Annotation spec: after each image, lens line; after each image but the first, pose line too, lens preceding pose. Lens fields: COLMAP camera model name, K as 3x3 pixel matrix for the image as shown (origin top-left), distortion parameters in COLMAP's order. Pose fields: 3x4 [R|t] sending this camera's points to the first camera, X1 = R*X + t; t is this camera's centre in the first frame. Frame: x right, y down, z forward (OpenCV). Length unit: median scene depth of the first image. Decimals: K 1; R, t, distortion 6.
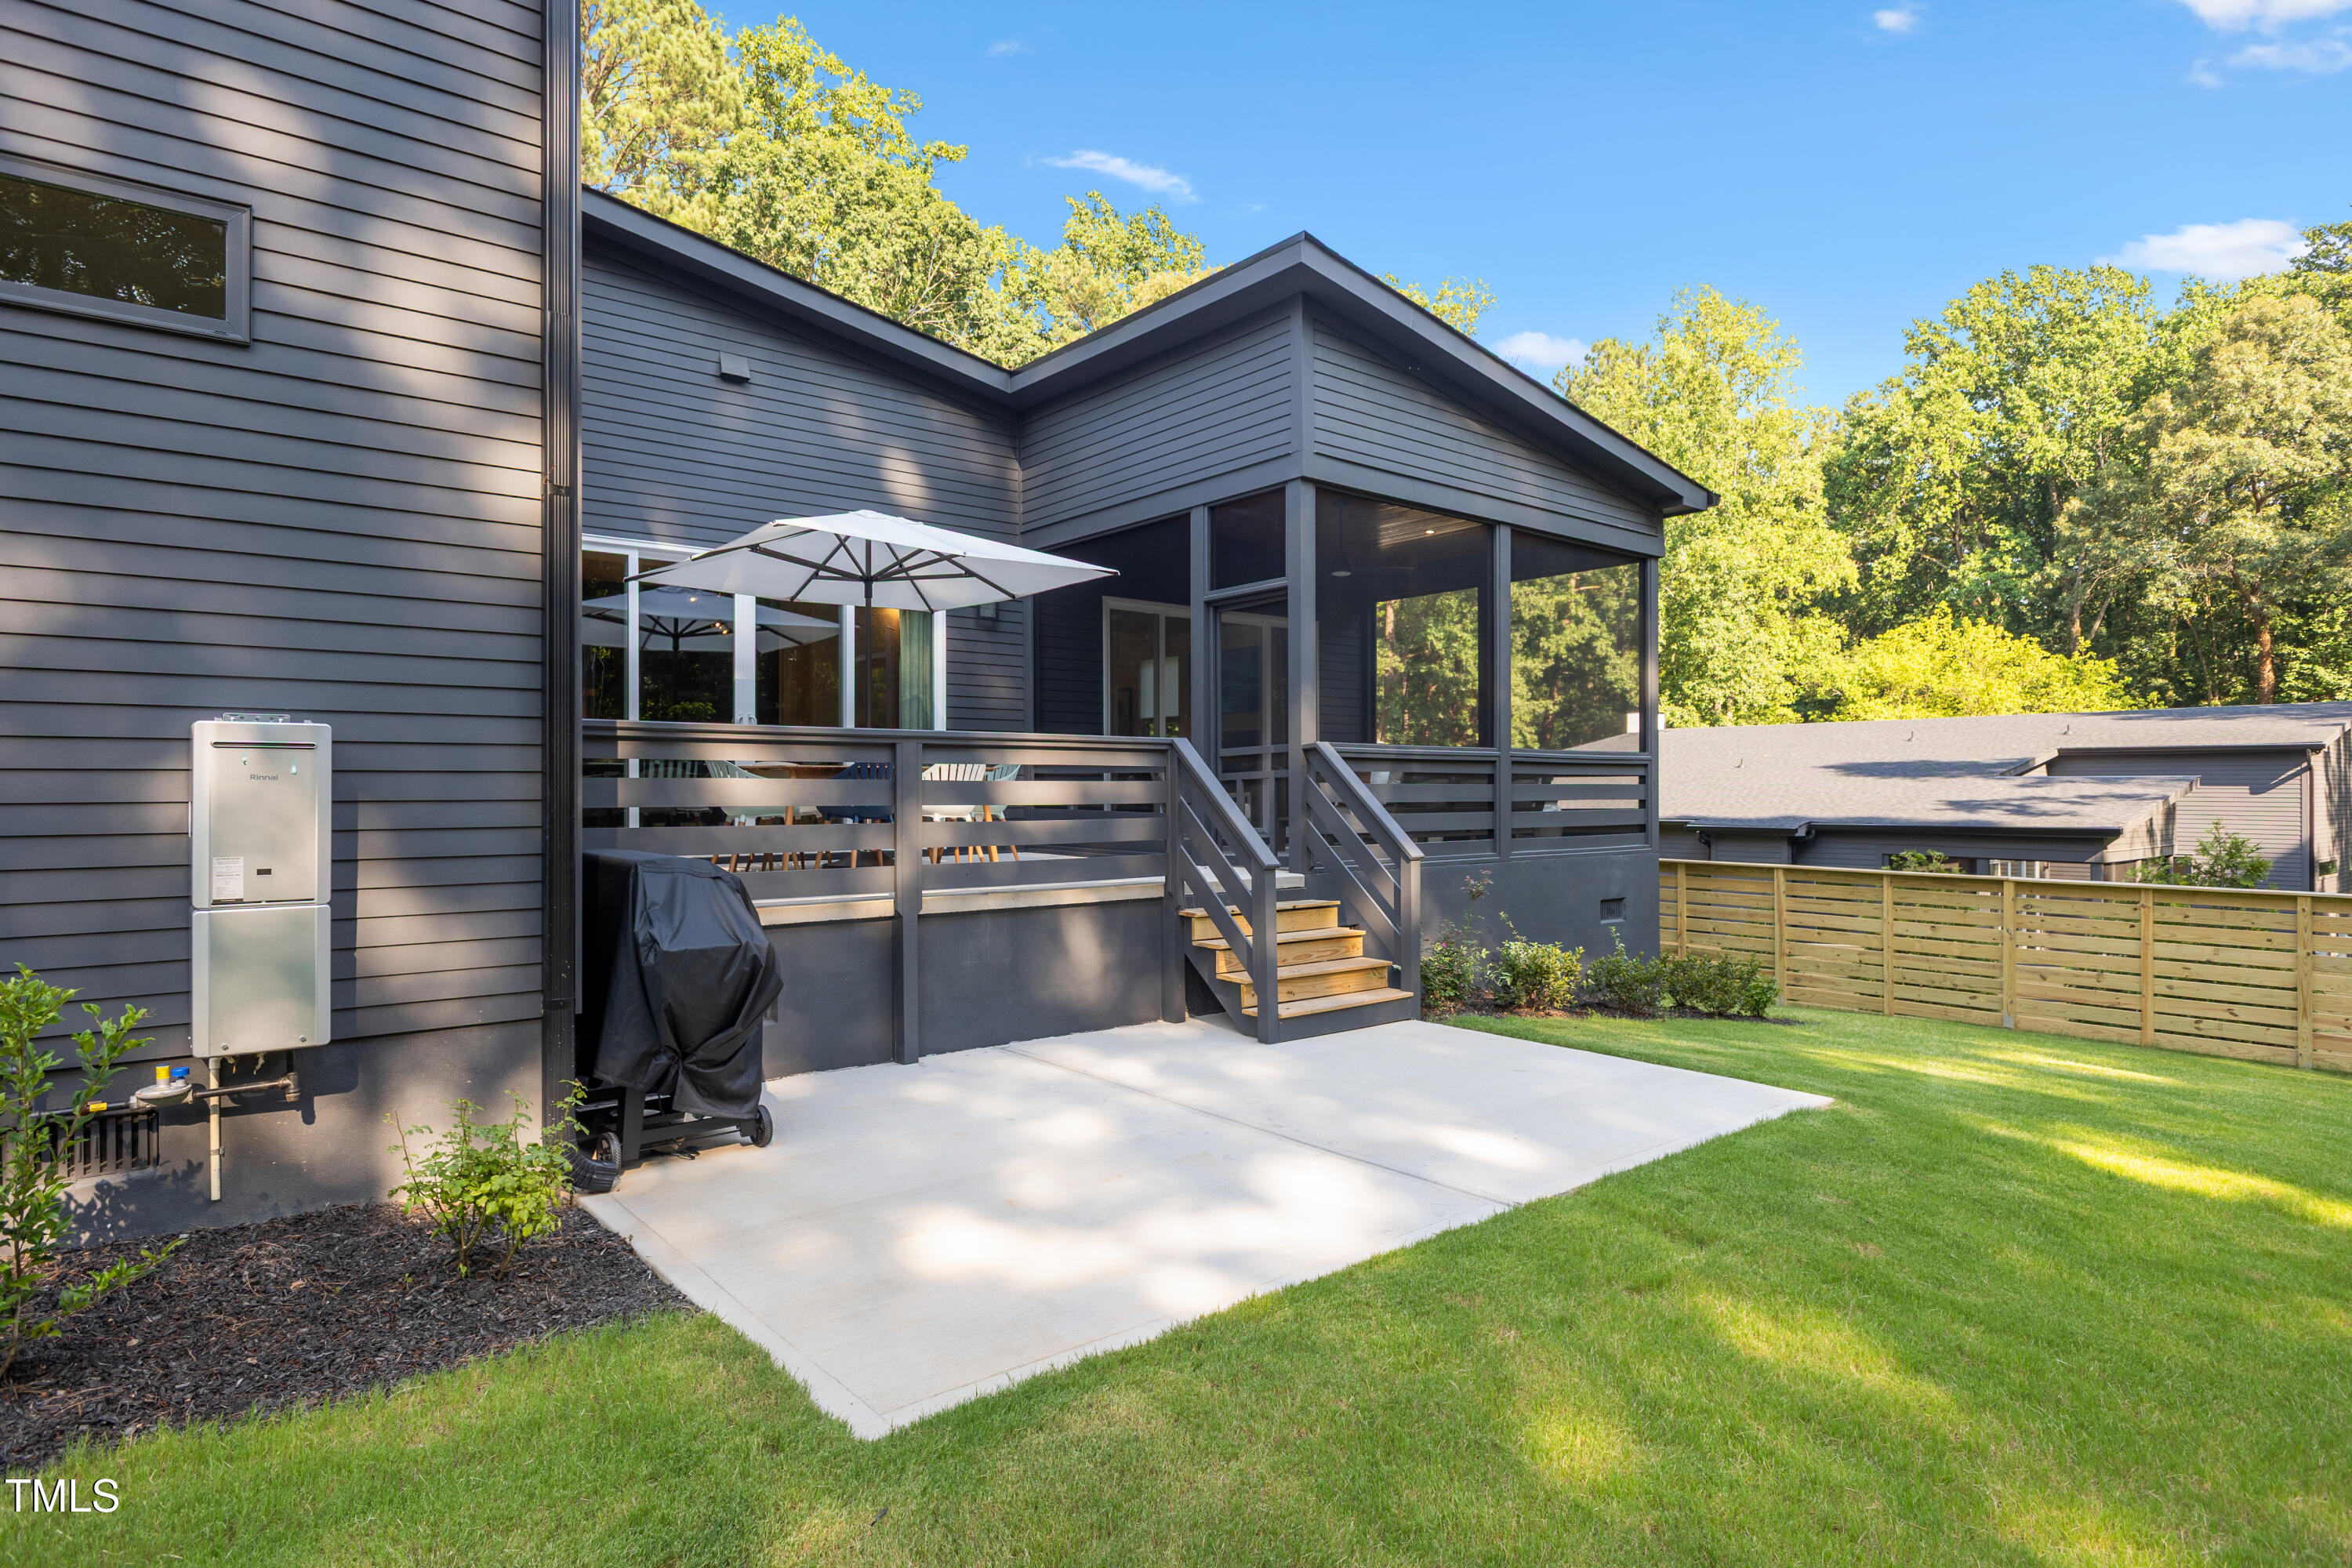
lens RADIAL K [[1279.9, 0, 1187.2], [0, 1279.9, 777.7], [0, 0, 1]] dist [-0.001159, -0.002818]
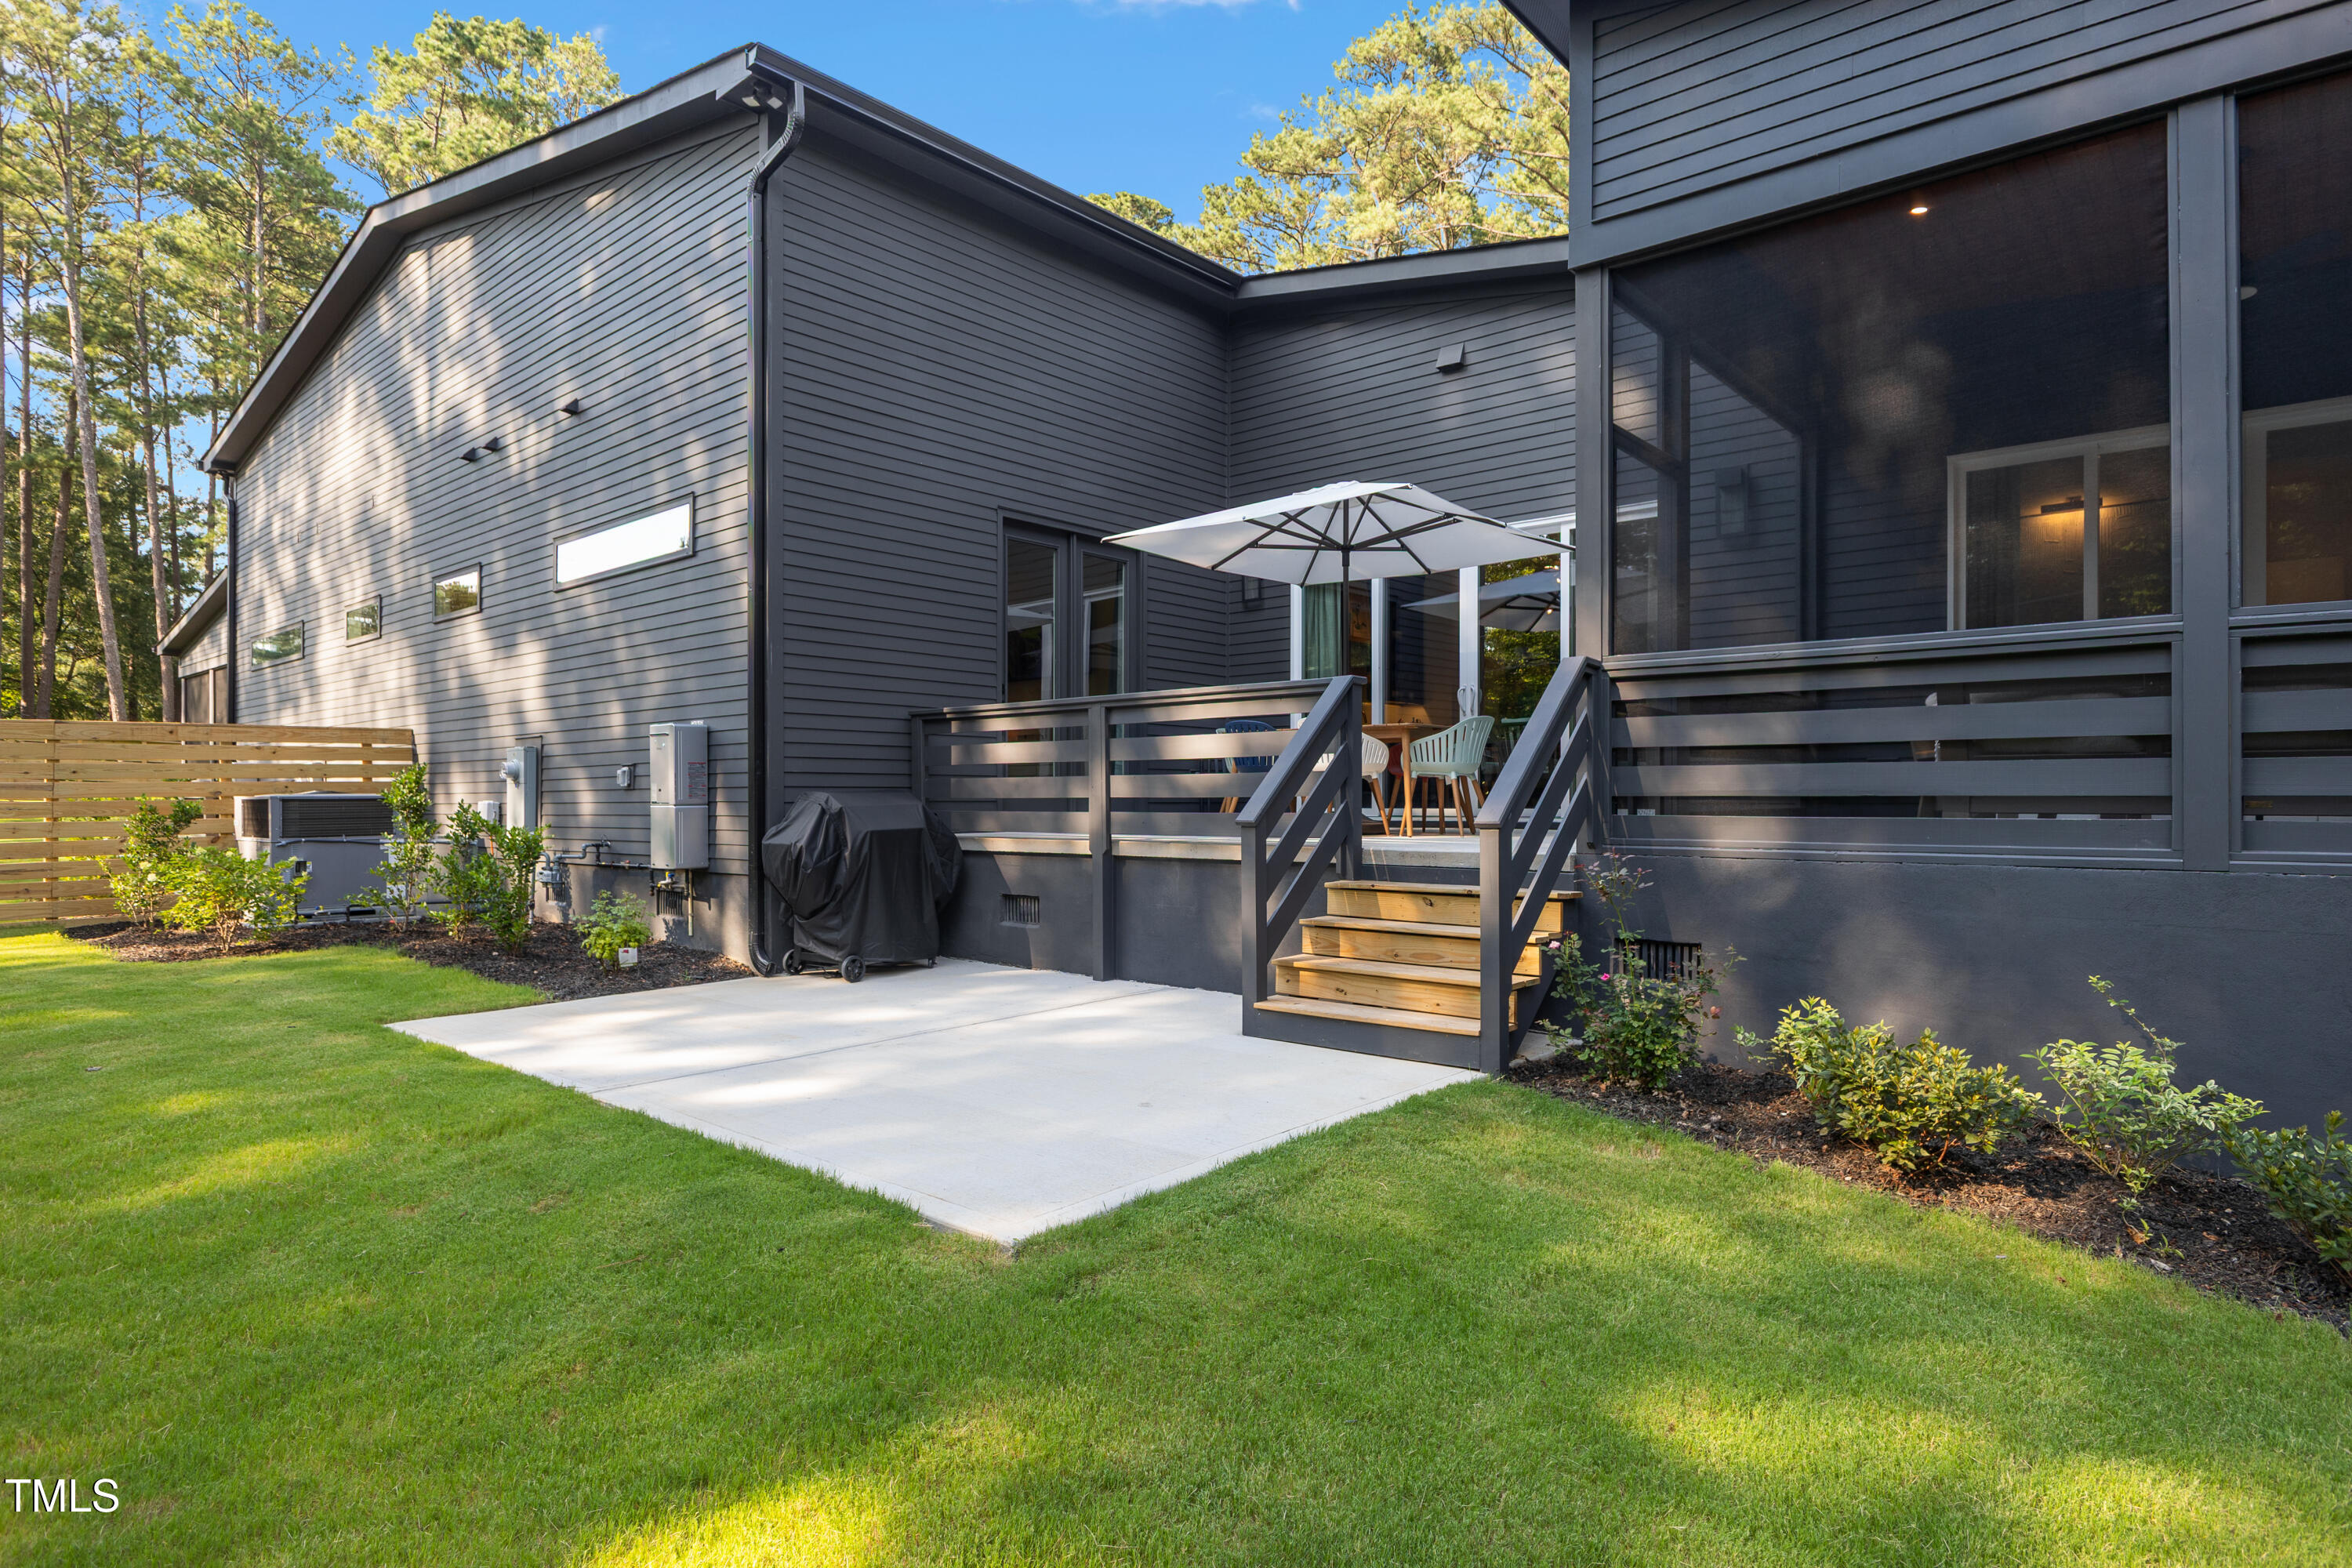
lens RADIAL K [[1279.9, 0, 1187.2], [0, 1279.9, 777.7], [0, 0, 1]] dist [-0.001159, -0.002818]
pose [[0.140162, -0.013997, -0.990030, 0.122286], [0.011465, 0.999856, -0.012513, 0.006803], [0.990062, -0.009597, 0.140303, 0.117987]]
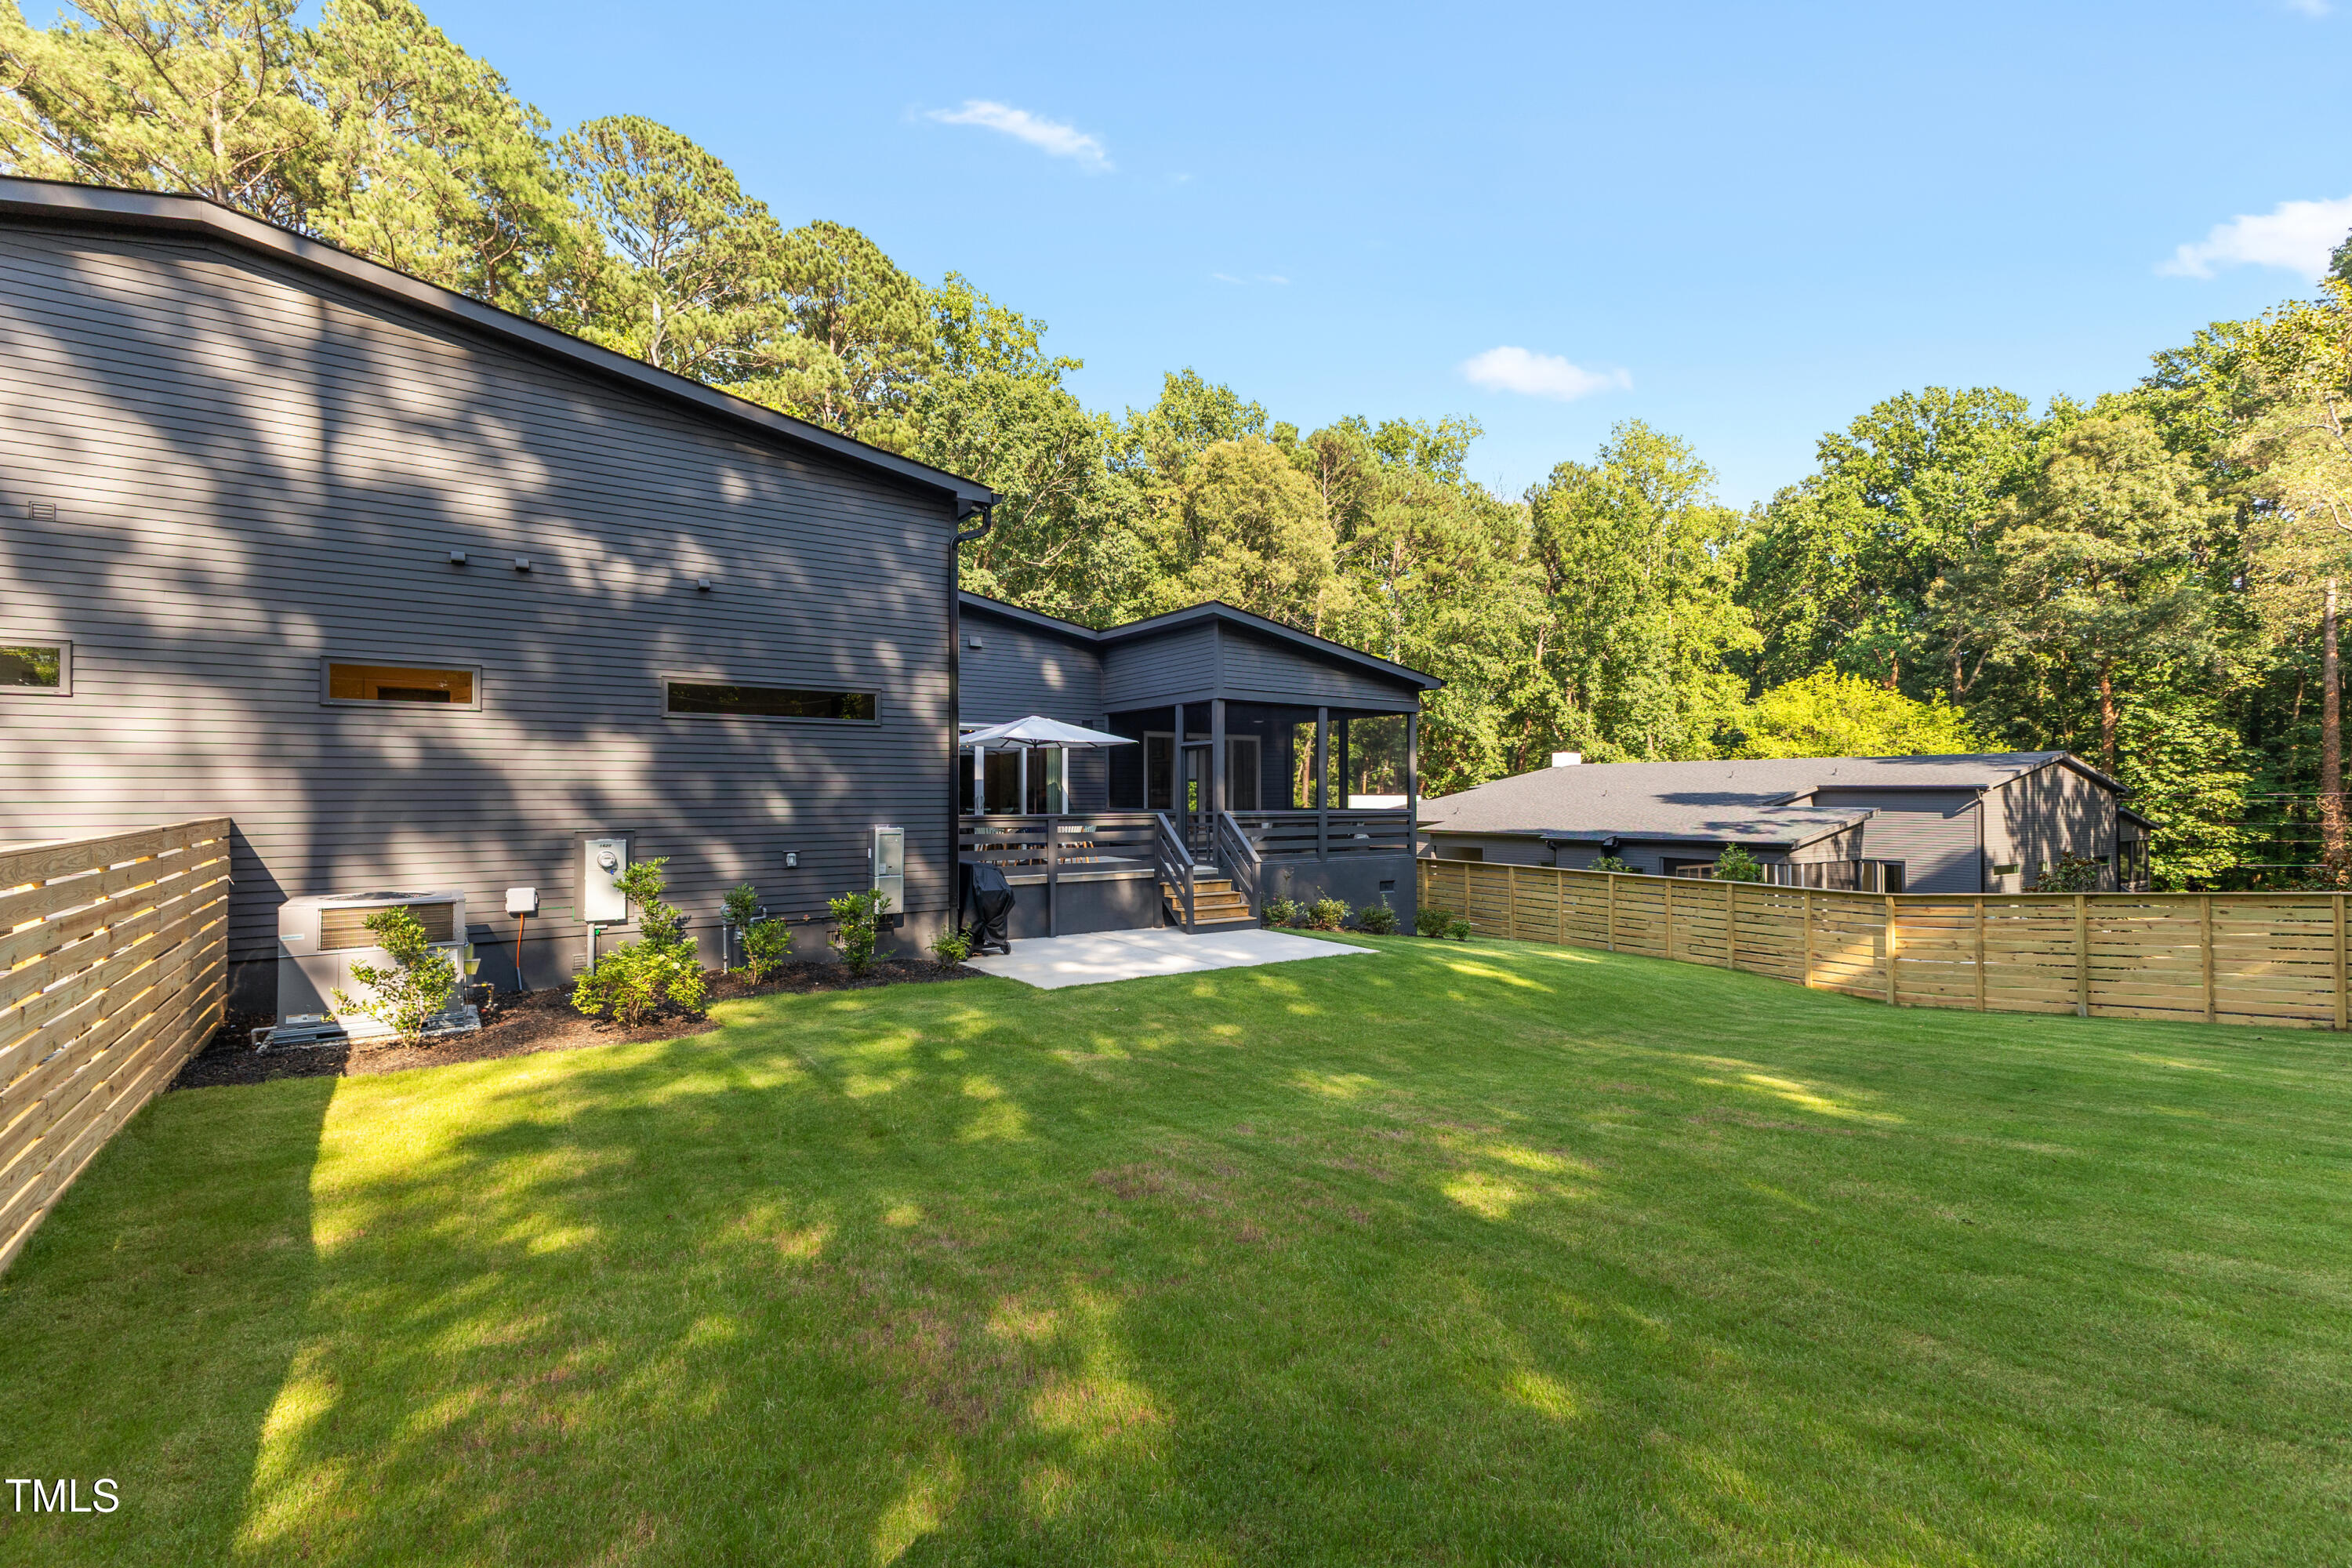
lens RADIAL K [[1059.5, 0, 1182.6], [0, 1059.5, 791.9], [0, 0, 1]] dist [0.025989, 0.000267]
pose [[0.996454, 0.003198, -0.084079, 0.031429], [-0.002468, 0.999958, 0.008789, -0.013472], [0.084103, -0.008551, 0.996420, -0.156058]]
